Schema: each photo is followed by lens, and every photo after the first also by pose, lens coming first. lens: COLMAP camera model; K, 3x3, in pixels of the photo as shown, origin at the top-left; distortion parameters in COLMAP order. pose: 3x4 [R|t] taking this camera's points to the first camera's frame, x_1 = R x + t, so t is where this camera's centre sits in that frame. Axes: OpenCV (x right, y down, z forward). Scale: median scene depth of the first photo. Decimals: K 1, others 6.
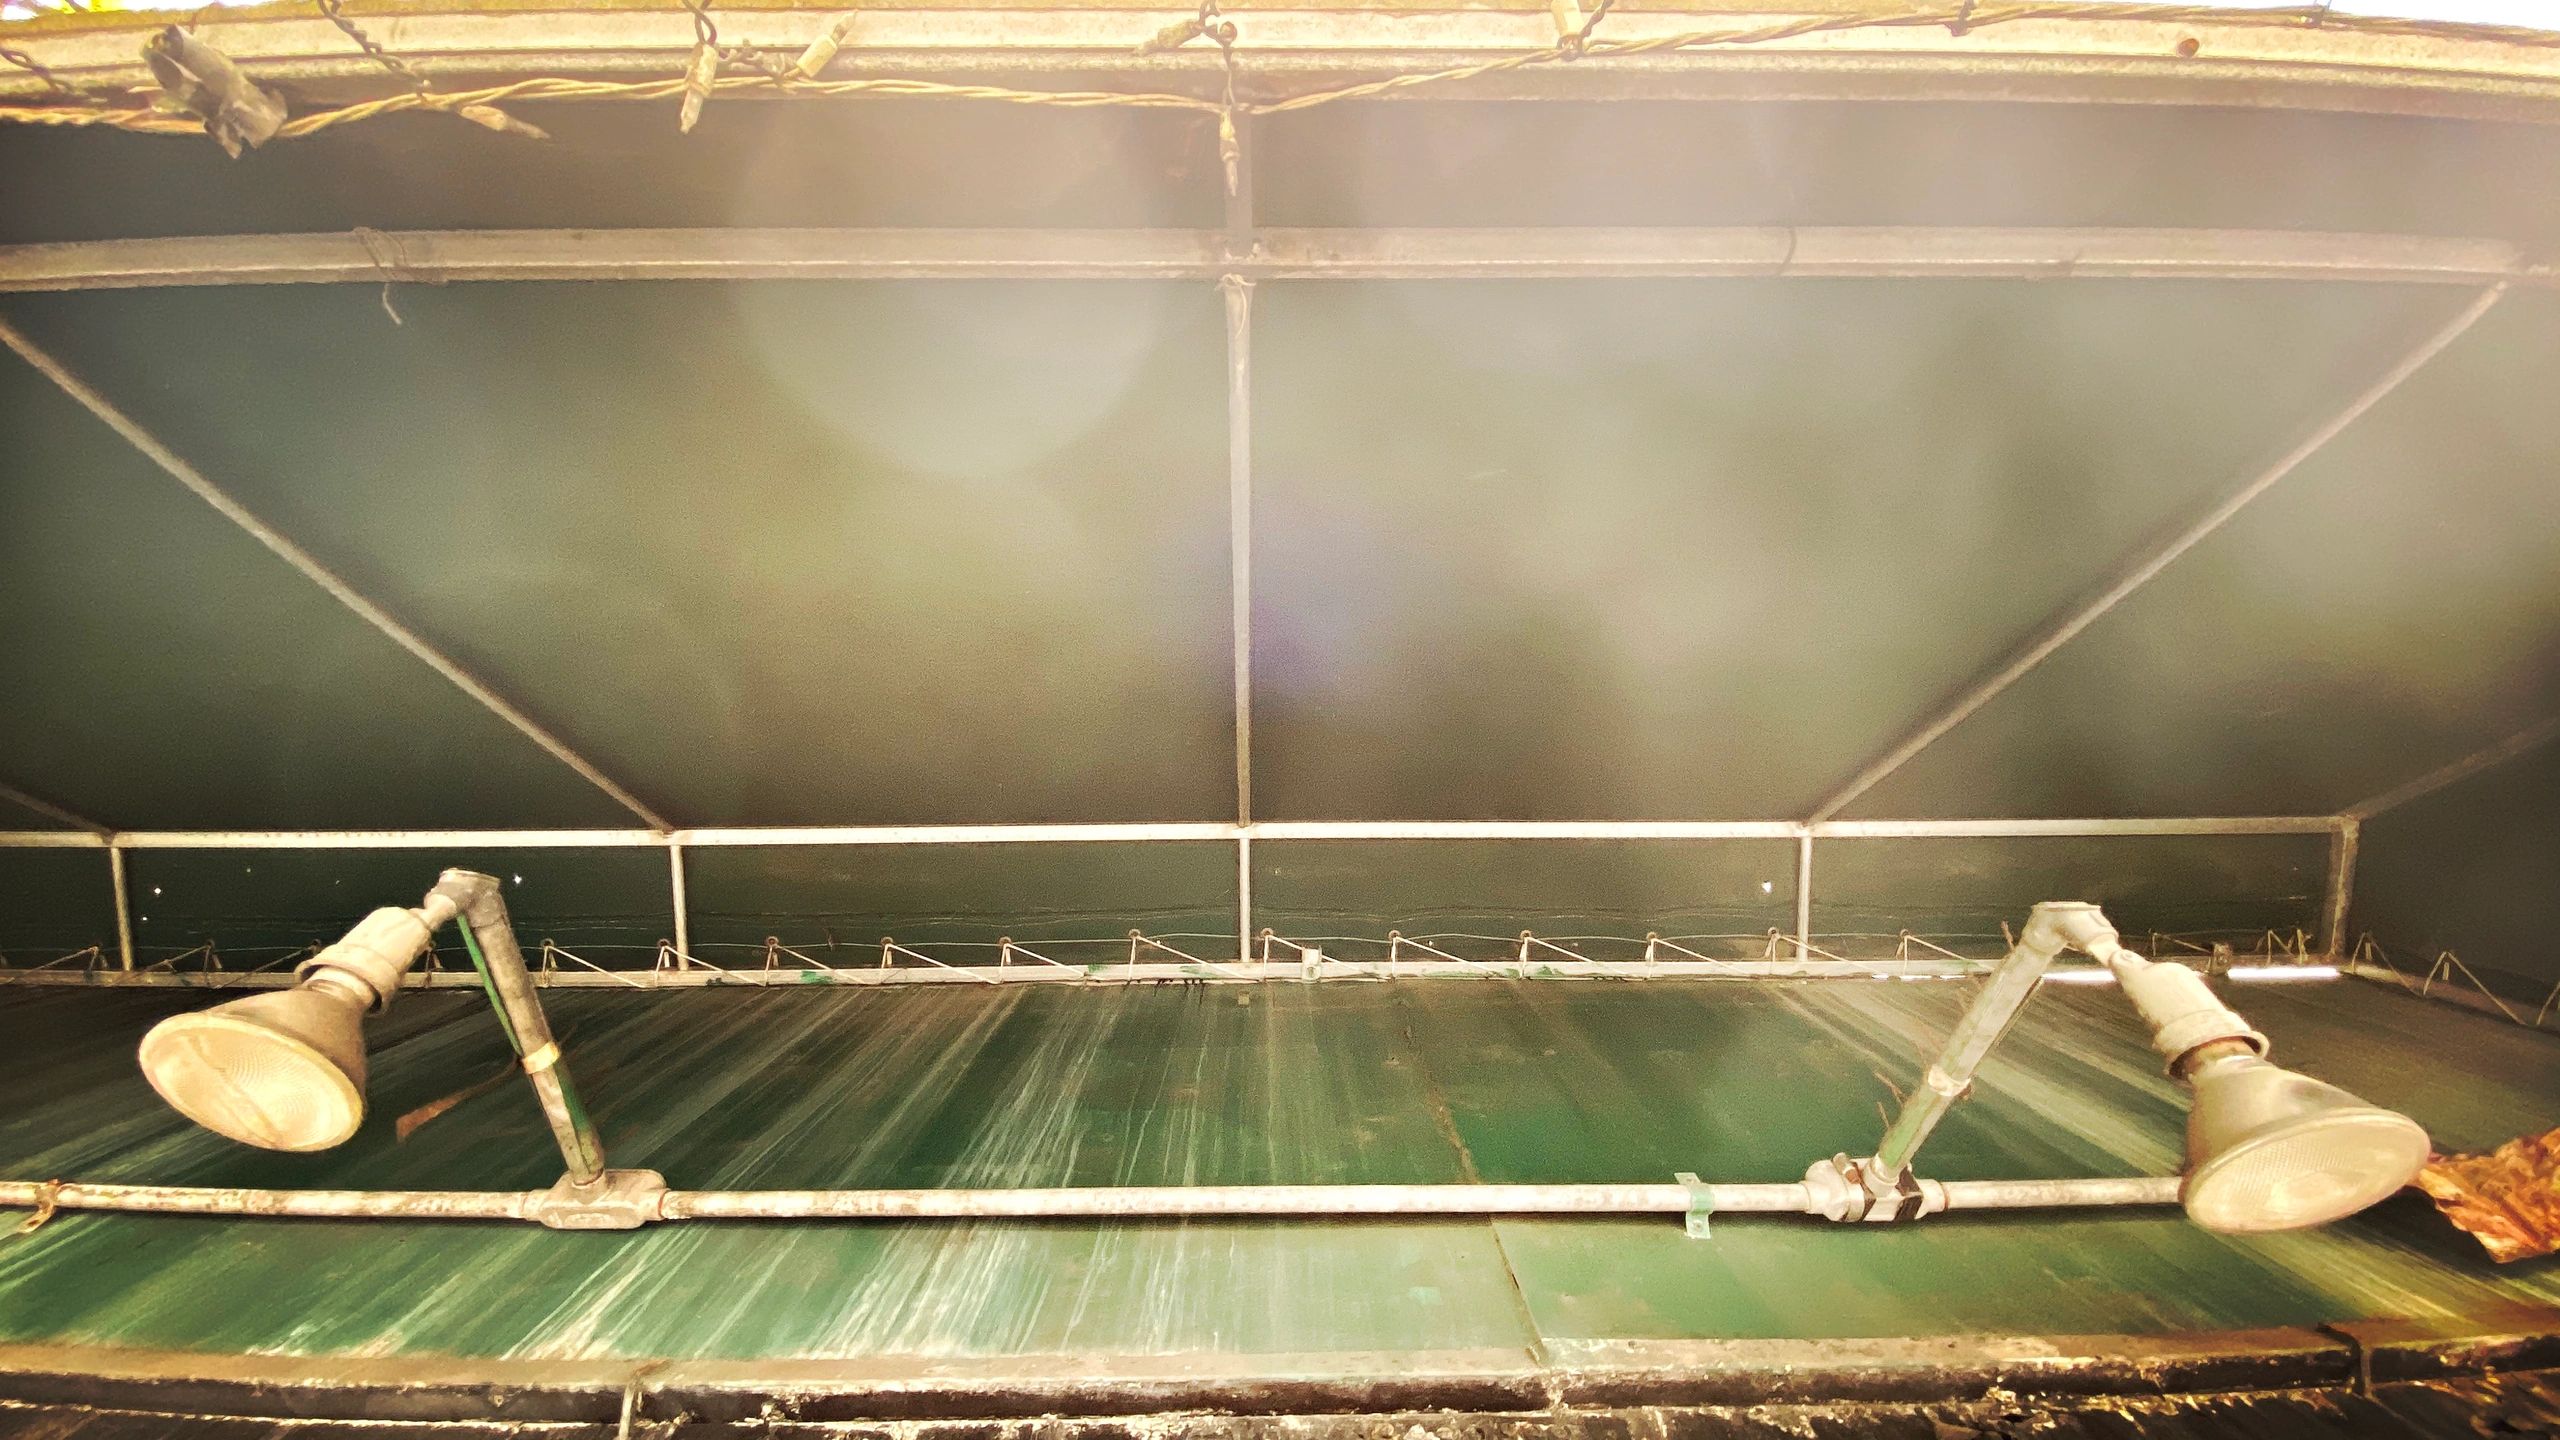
lens RADIAL K [[996.5, 0, 1280.0], [0, 996.5, 720.0], [0, 0, 1]] dist [0.019405, -0.018485]
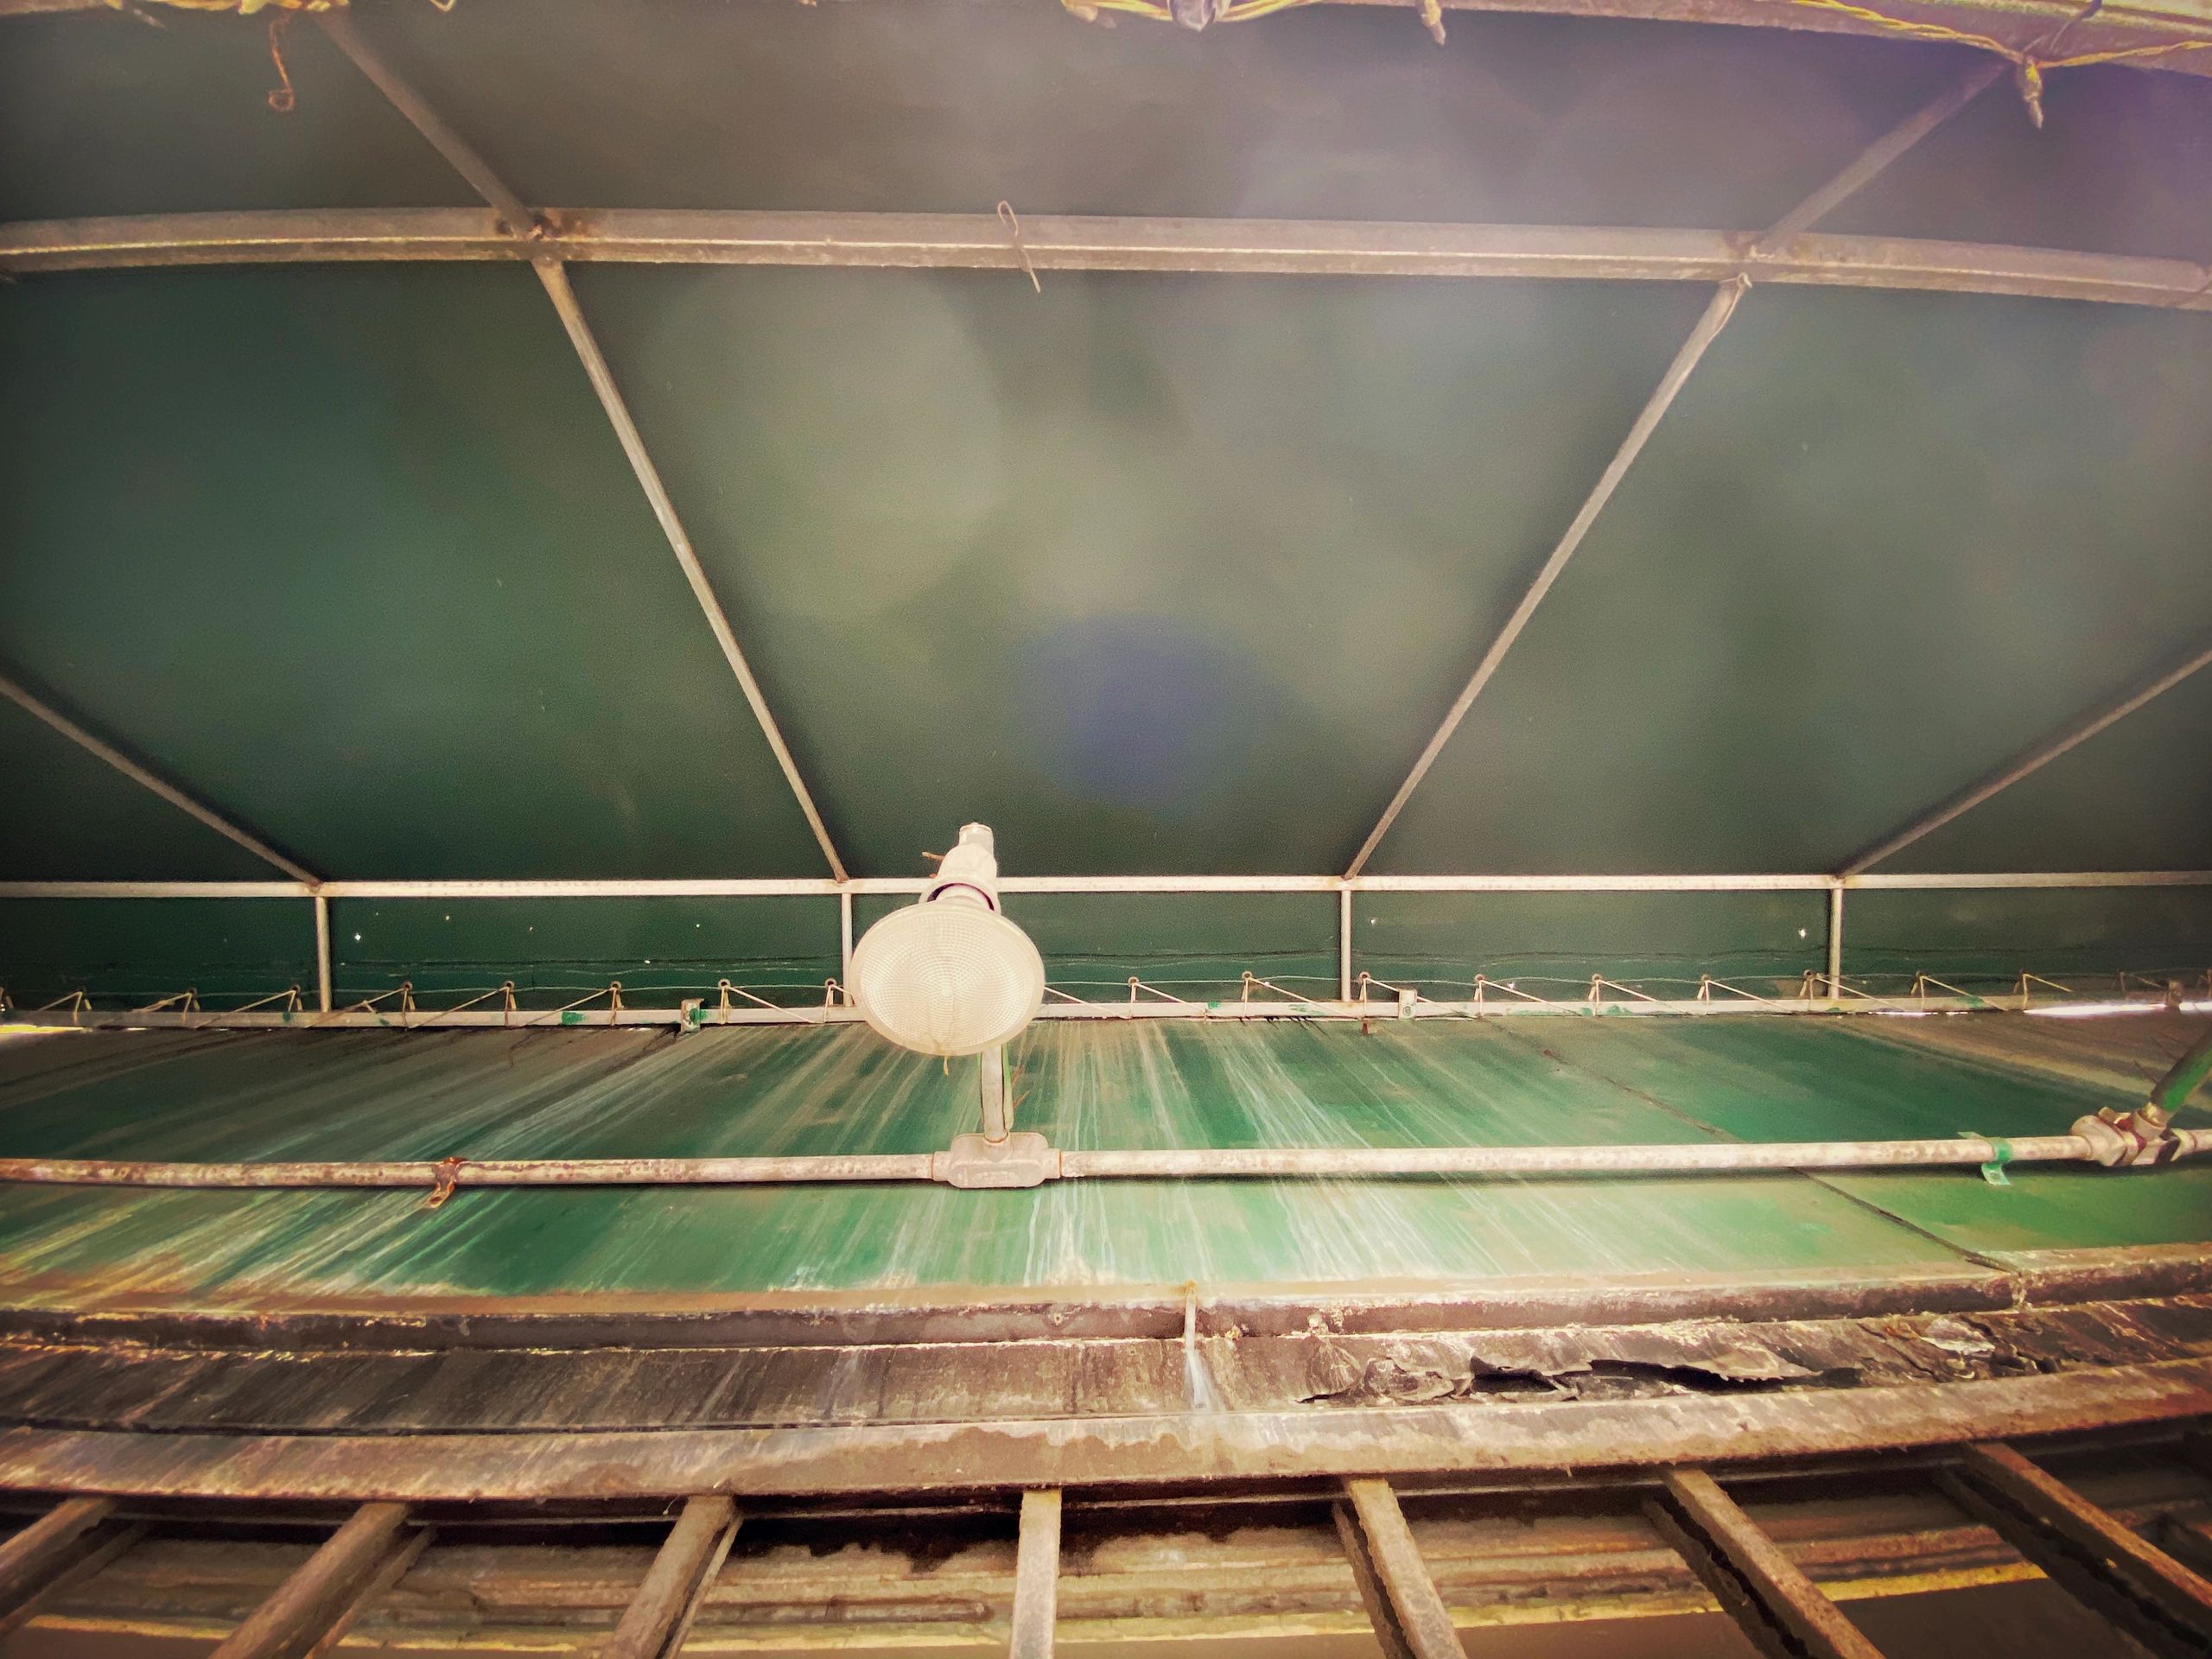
lens RADIAL K [[870.6, 0, 1106.0], [0, 870.6, 829.5], [0, 0, 1]] dist [0.005449, -0.012223]
pose [[0.999842, 0.001033, 0.017727, -0.587967], [-0.000363, 0.999289, -0.037714, 0.160478], [-0.017753, 0.037702, 0.999131, 0.052048]]
